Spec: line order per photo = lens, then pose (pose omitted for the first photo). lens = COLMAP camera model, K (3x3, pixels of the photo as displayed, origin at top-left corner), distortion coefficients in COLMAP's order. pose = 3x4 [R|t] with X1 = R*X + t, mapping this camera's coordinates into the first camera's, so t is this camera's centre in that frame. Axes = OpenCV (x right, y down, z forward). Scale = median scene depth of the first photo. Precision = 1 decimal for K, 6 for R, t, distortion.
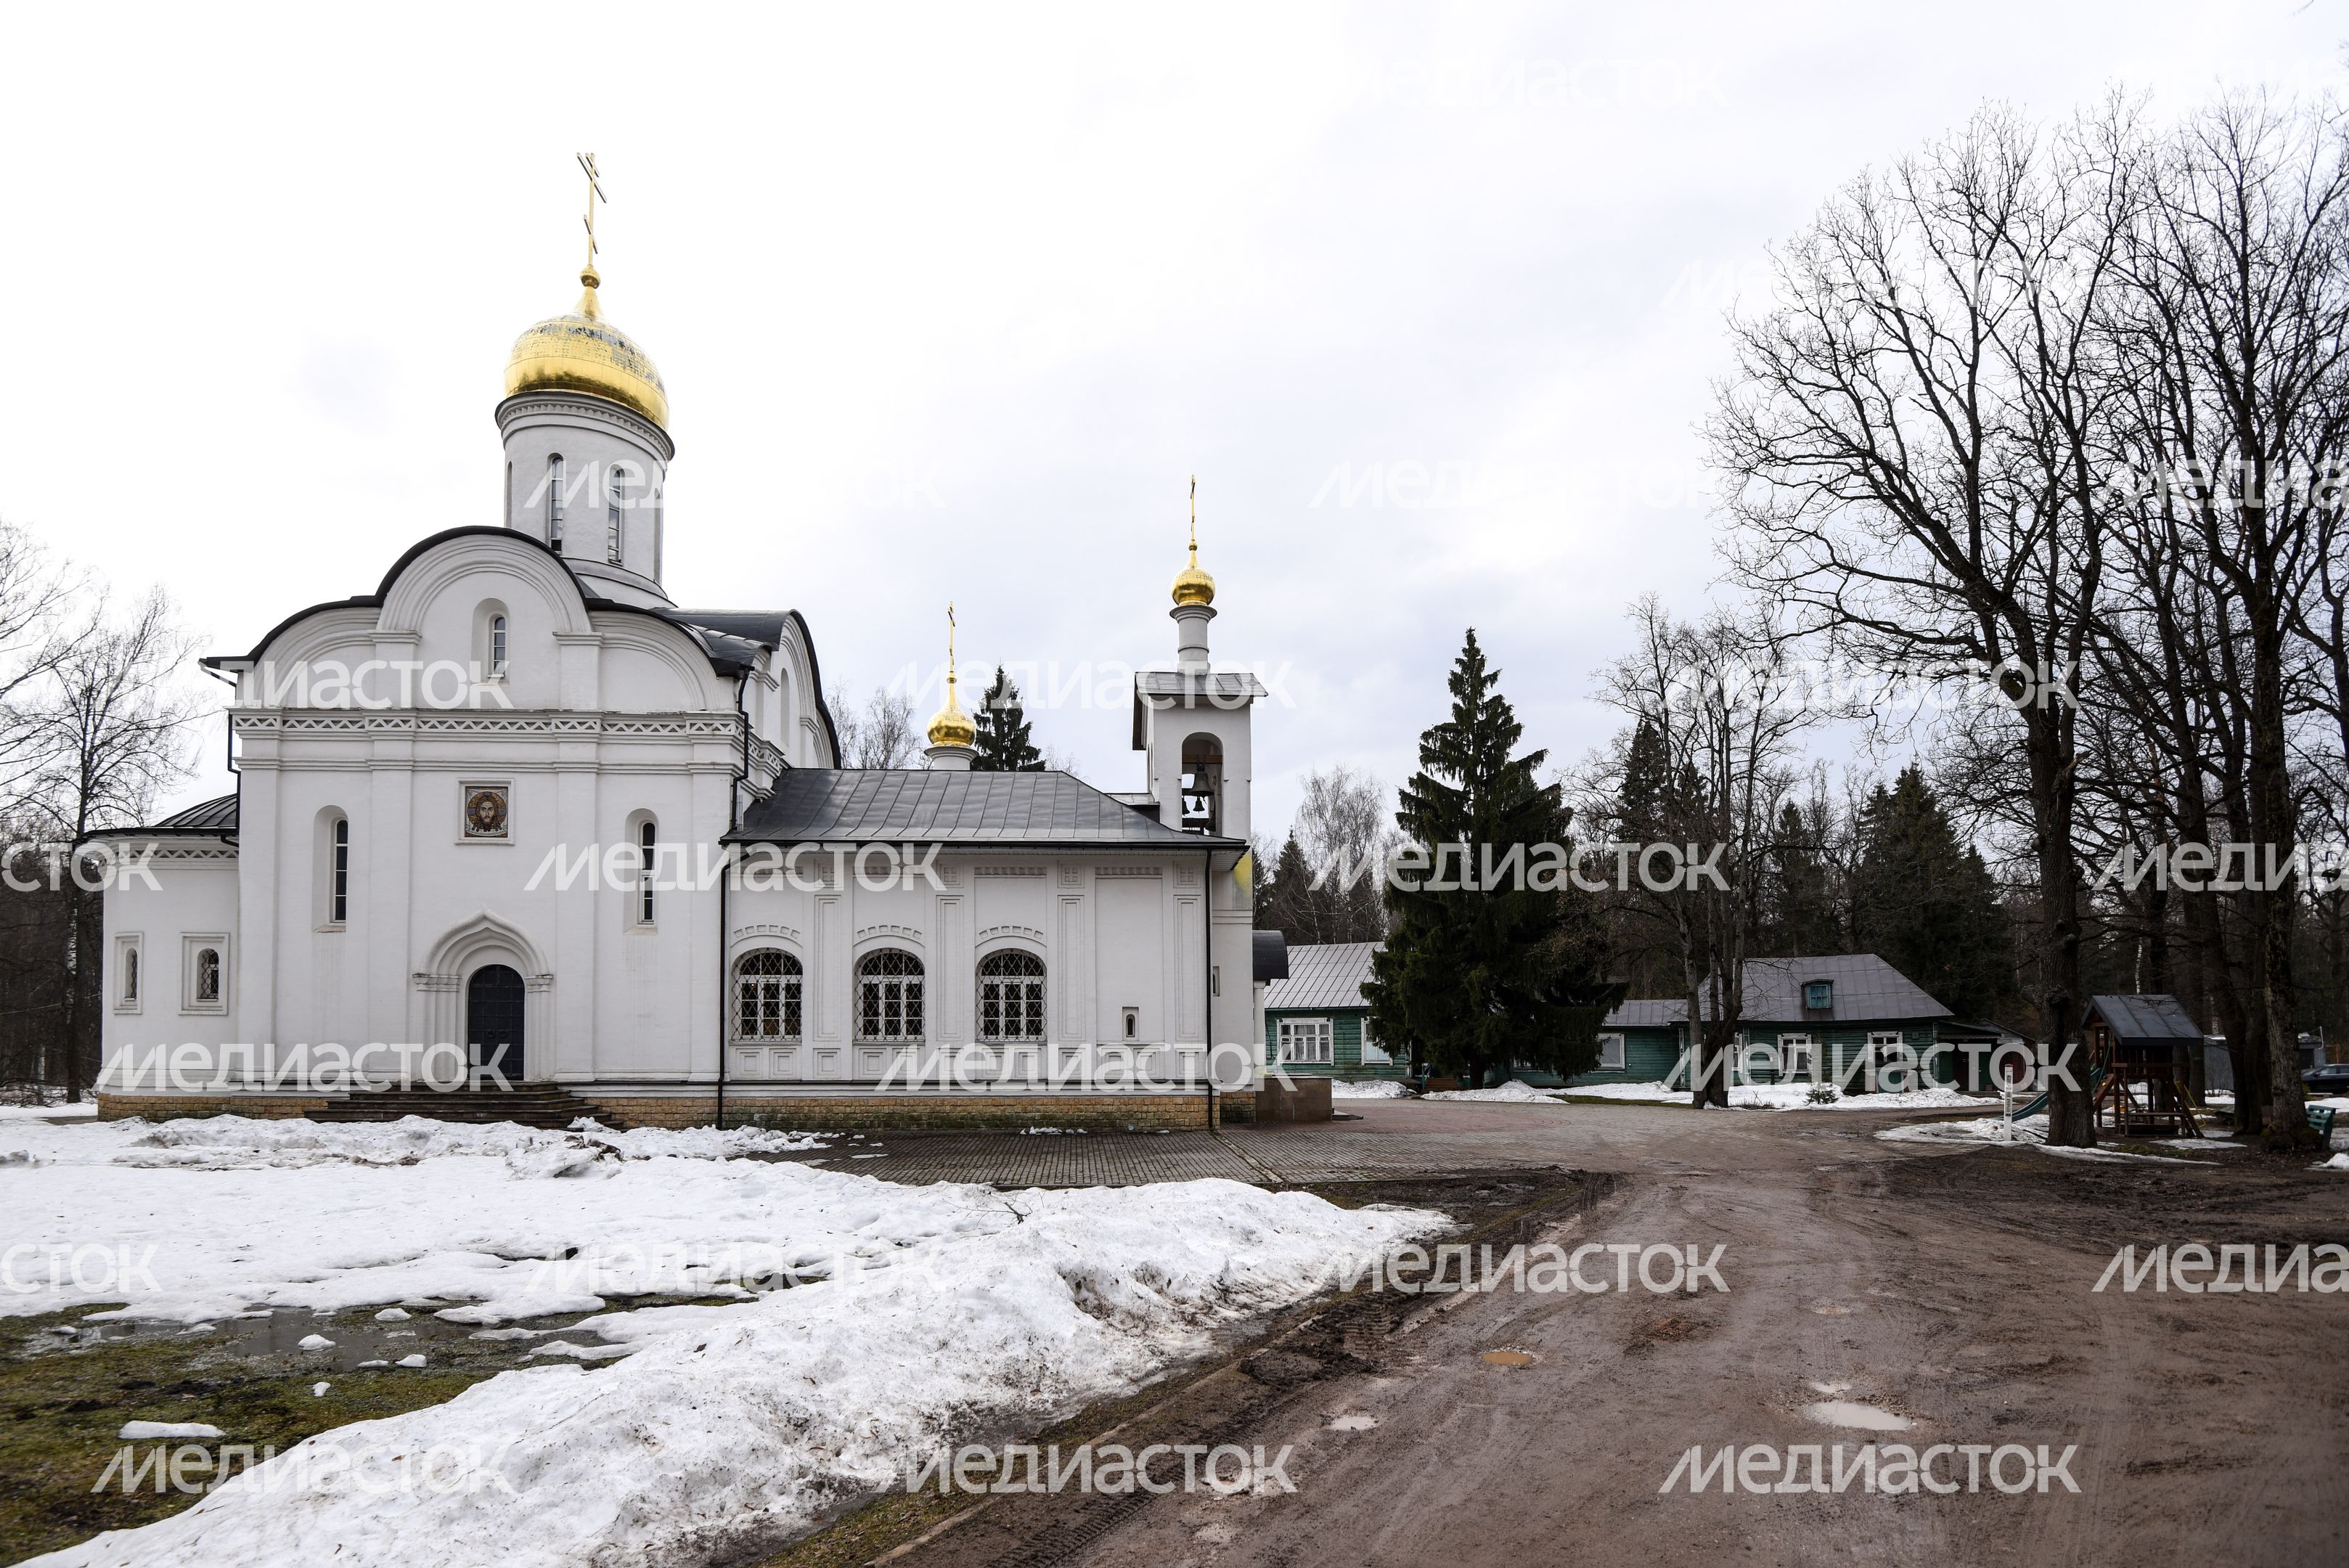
lens RADIAL K [[1389.6, 0, 1340.2], [0, 1389.6, 986.7], [0, 0, 1]] dist [0.035057, -0.075974]
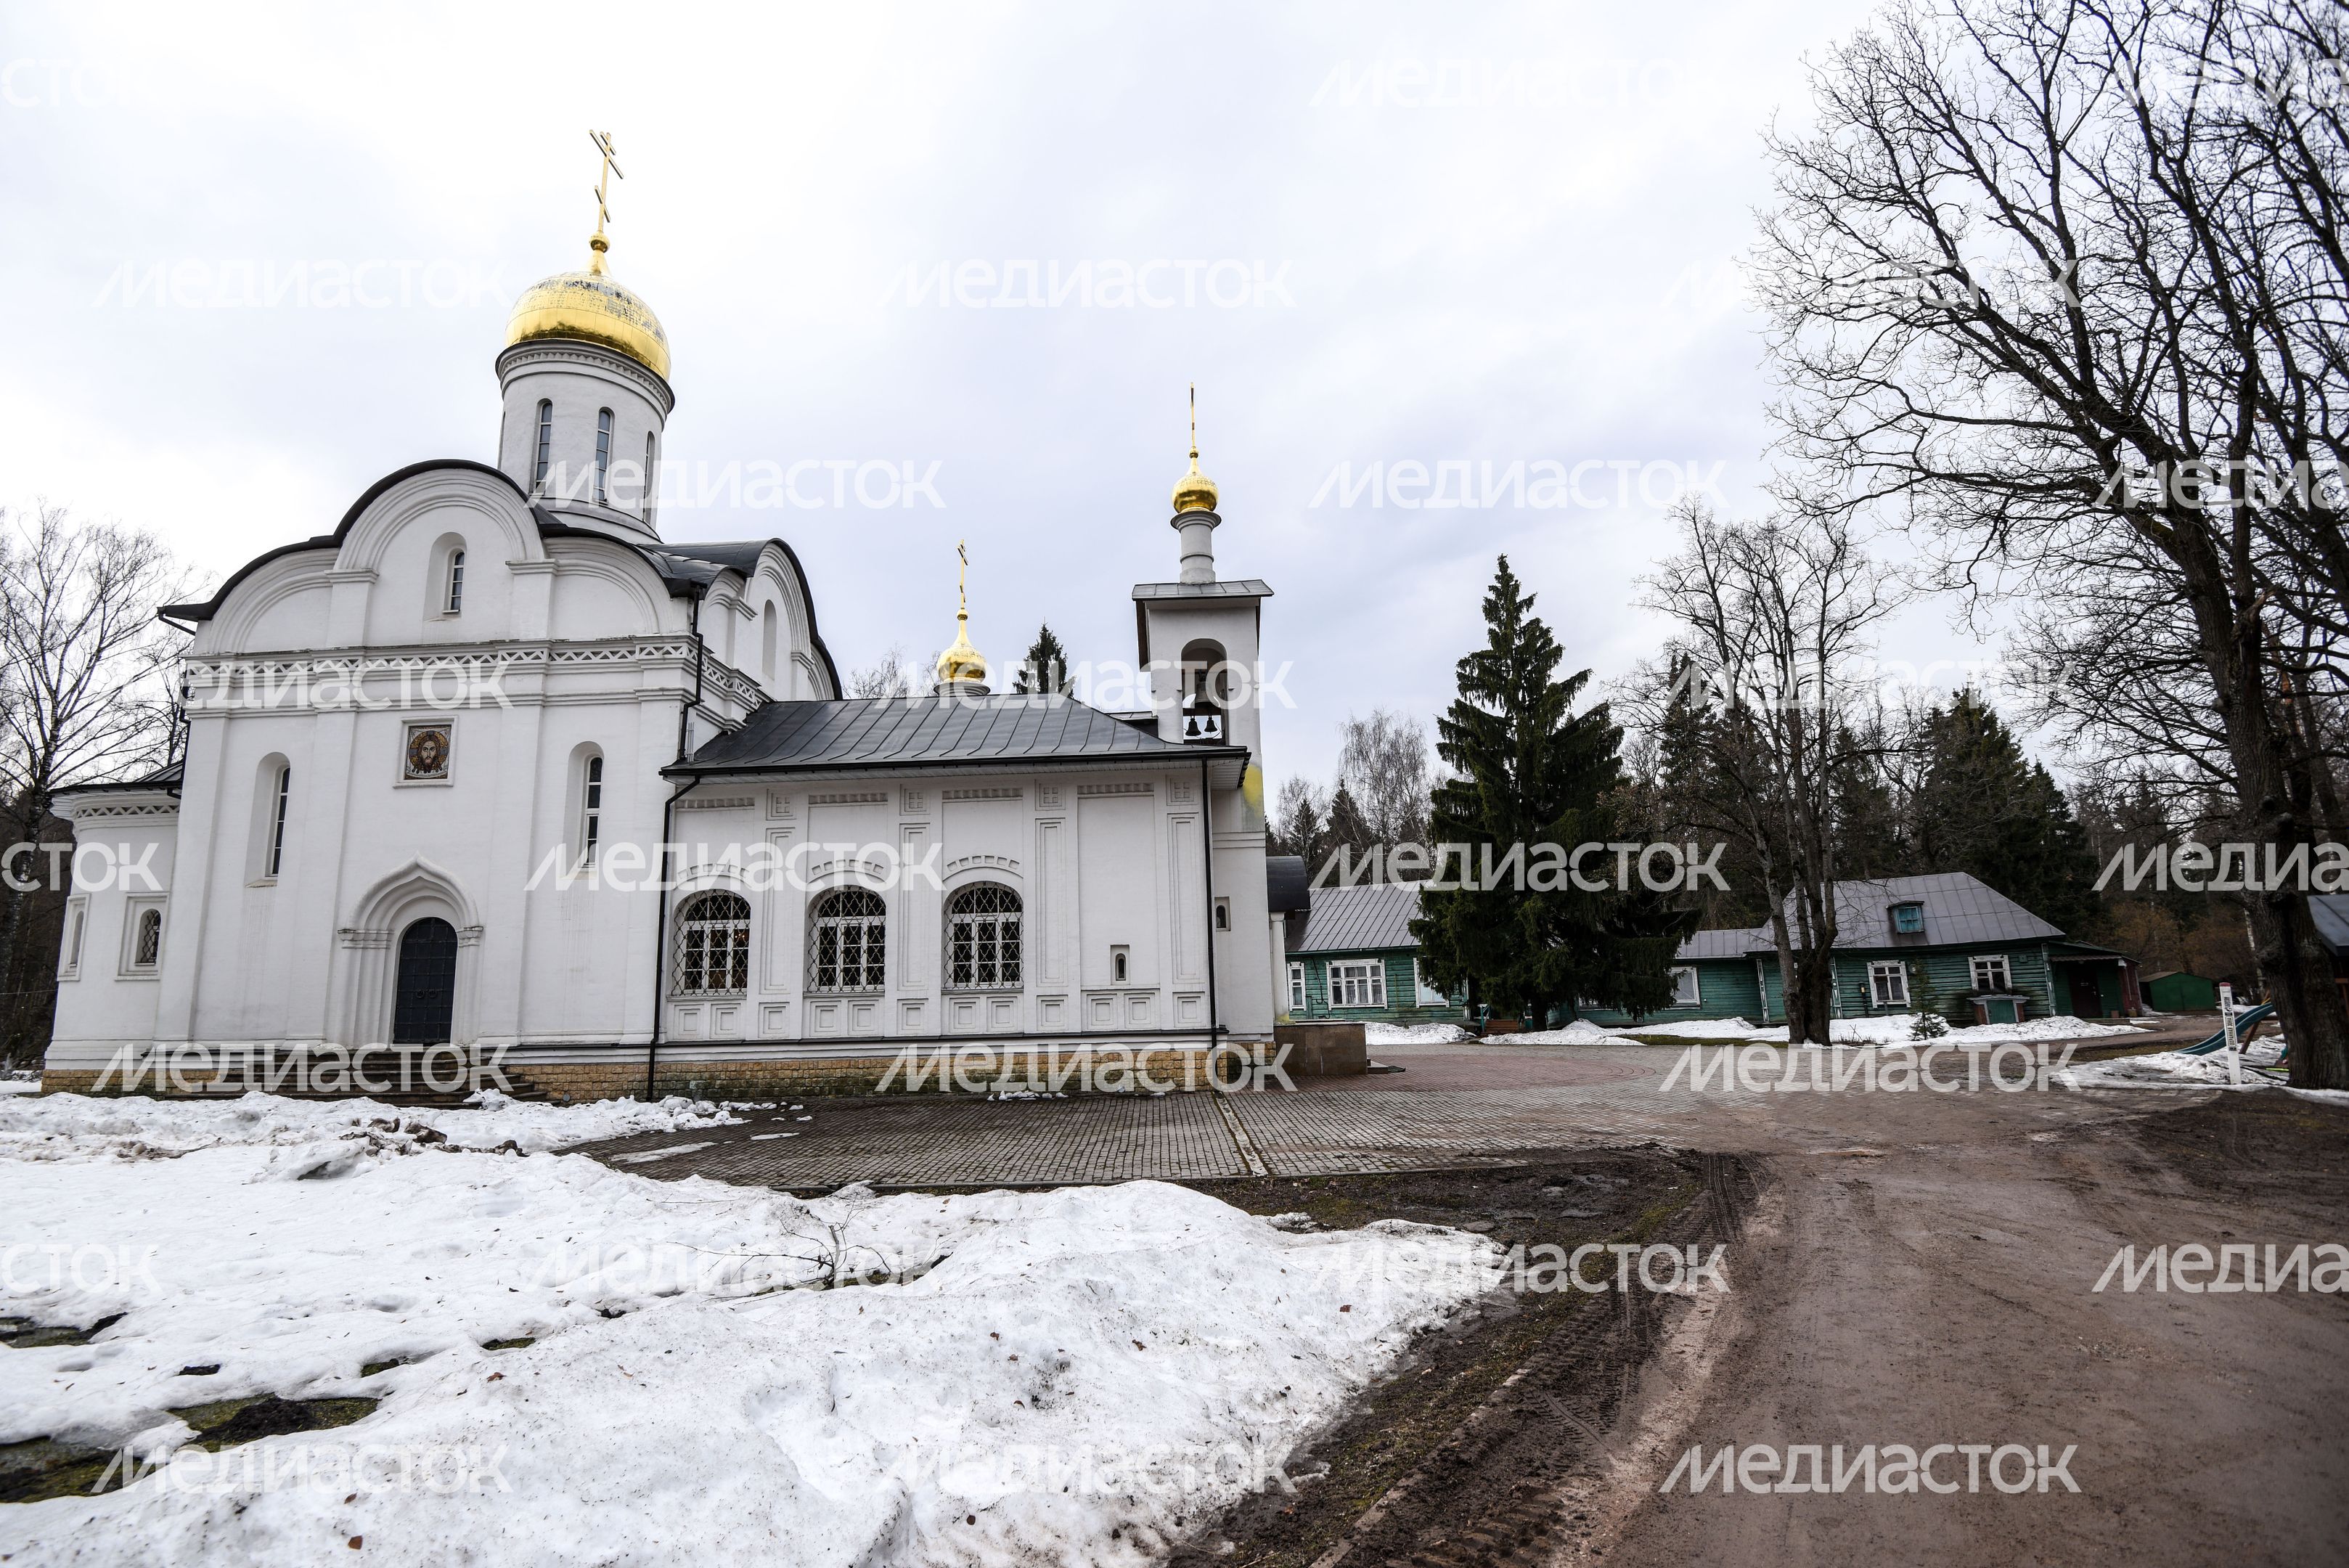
lens RADIAL K [[1191.1, 0, 1247.3], [0, 1191.1, 769.9], [0, 0, 1]] dist [0.000795, -0.021595]
pose [[0.989889, -0.051222, -0.132272, 0.030725], [0.031871, 0.988996, -0.144470, 0.016593], [0.138217, 0.138793, 0.980629, 0.276908]]
